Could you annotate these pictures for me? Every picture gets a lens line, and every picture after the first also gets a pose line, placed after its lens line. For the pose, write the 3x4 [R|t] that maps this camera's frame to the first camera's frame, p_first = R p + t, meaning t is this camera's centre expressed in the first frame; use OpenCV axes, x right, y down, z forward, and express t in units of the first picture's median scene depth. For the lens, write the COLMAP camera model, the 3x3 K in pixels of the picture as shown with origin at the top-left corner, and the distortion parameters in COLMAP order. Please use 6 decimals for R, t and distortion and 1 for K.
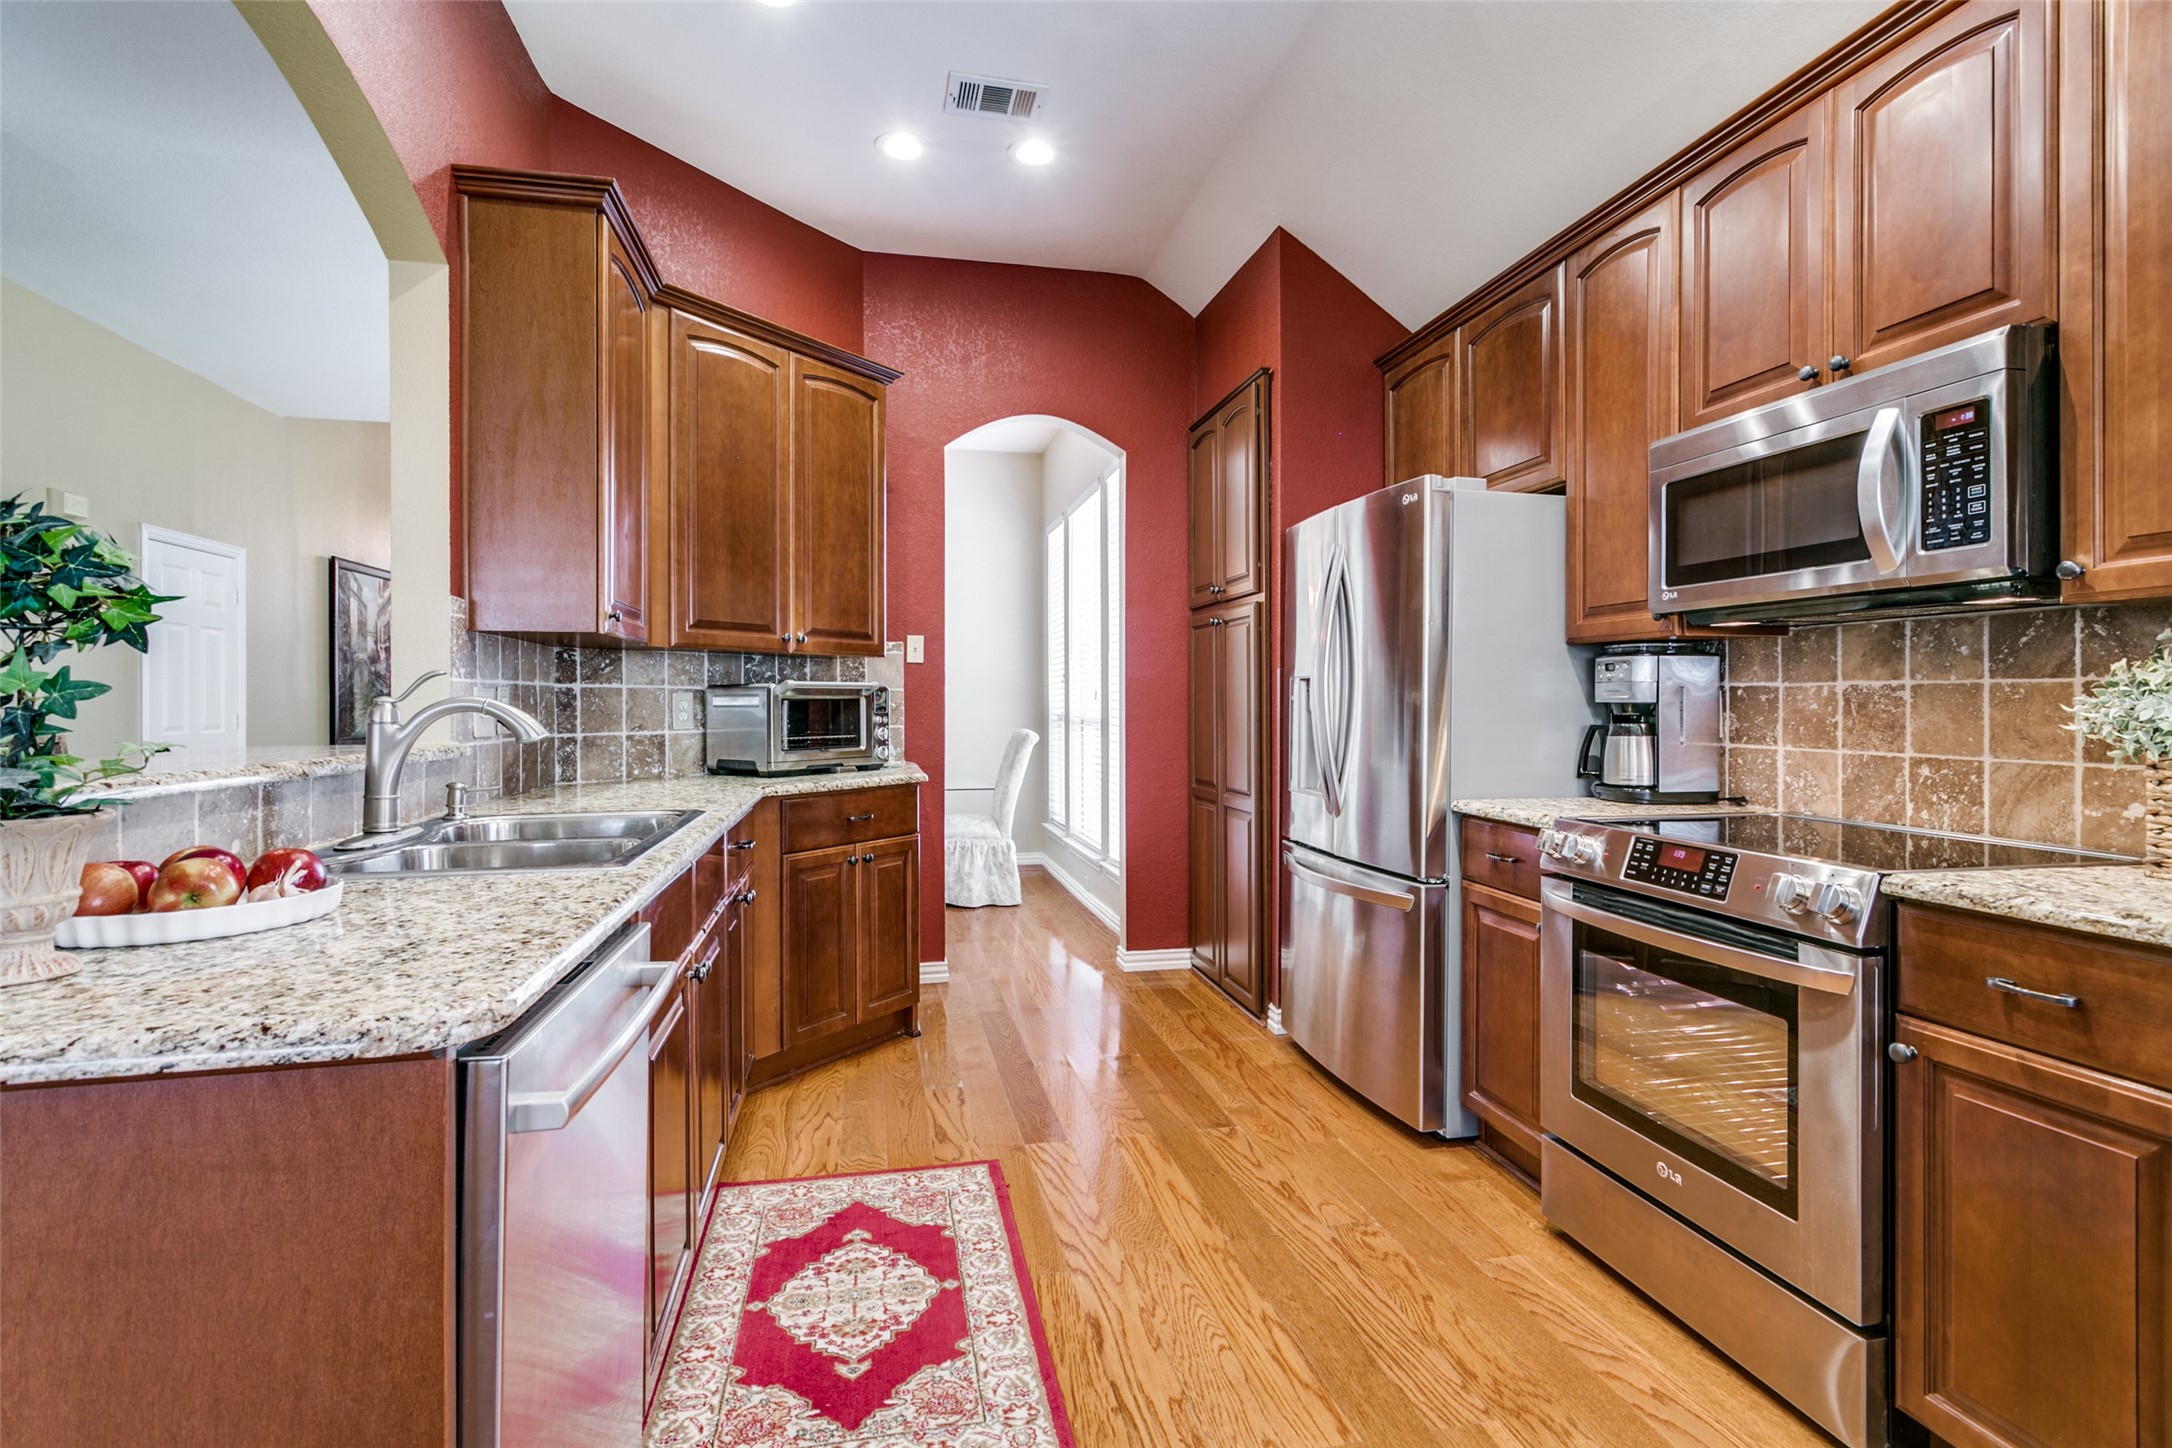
lens RADIAL K [[1025.9, 0, 1084.7], [0, 1025.9, 702.7], [0, 0, 1]] dist [-0.001093, 0.000278]
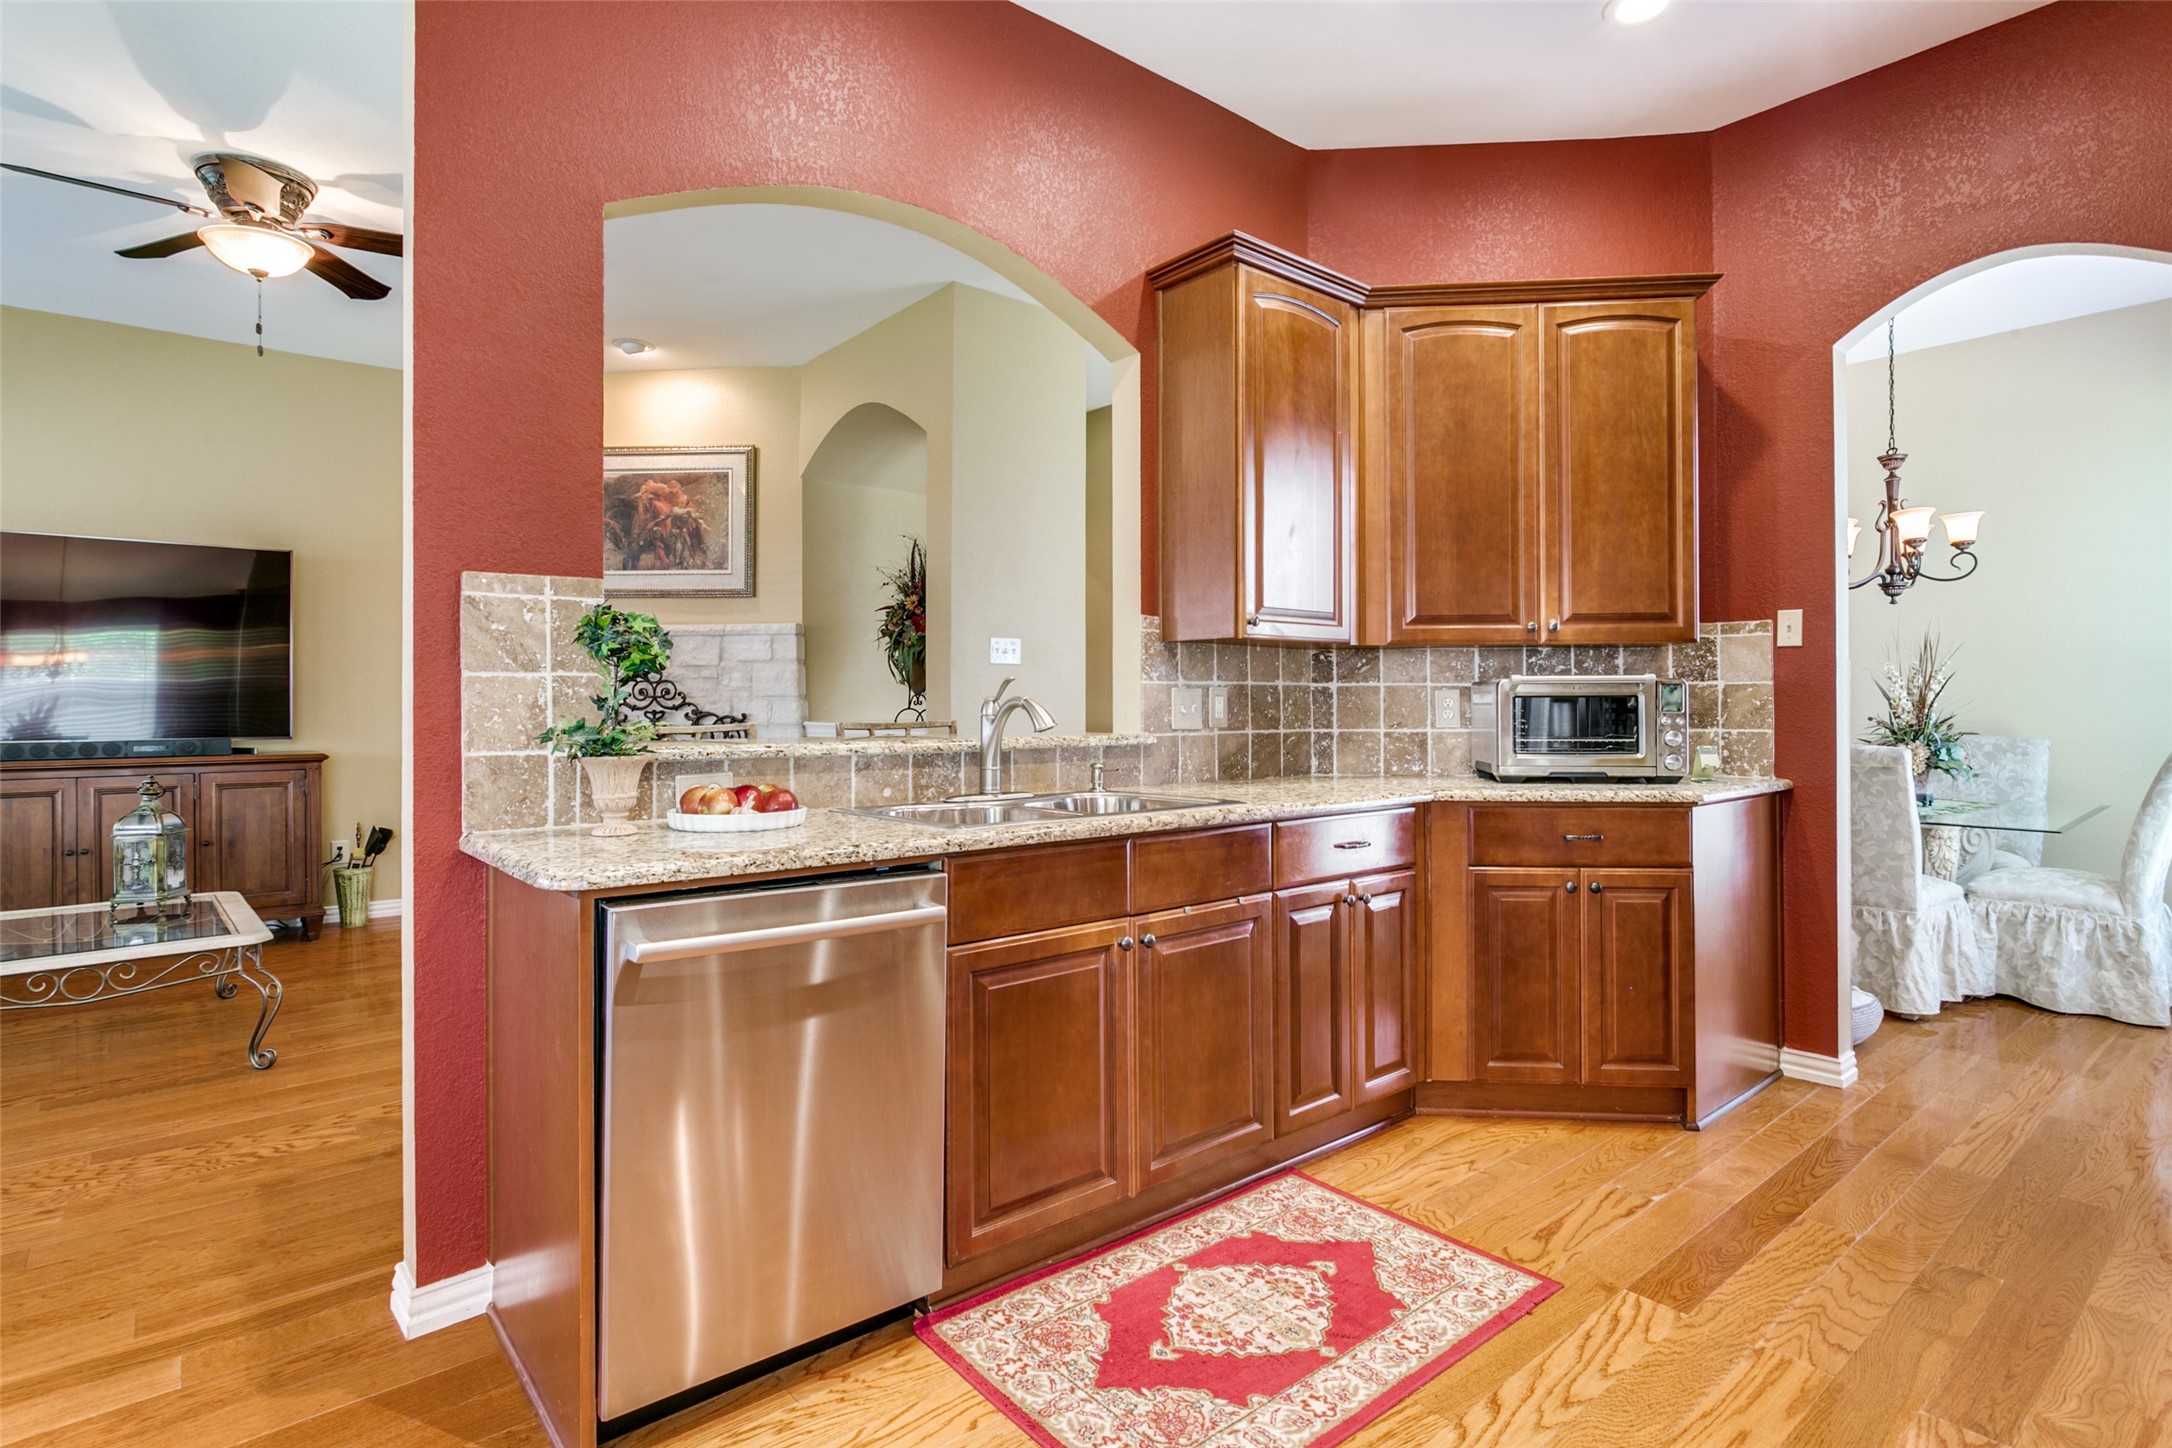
lens RADIAL K [[1083.1, 0, 1084.7], [0, 1083.1, 695.5], [0, 0, 1]] dist [-0.005821, -0.000628]
pose [[0.464069, -0.005076, -0.885785, 0.387519], [0.001783, 0.999987, -0.004796, -0.000305], [0.885797, 0.000646, 0.464072, 0.239162]]
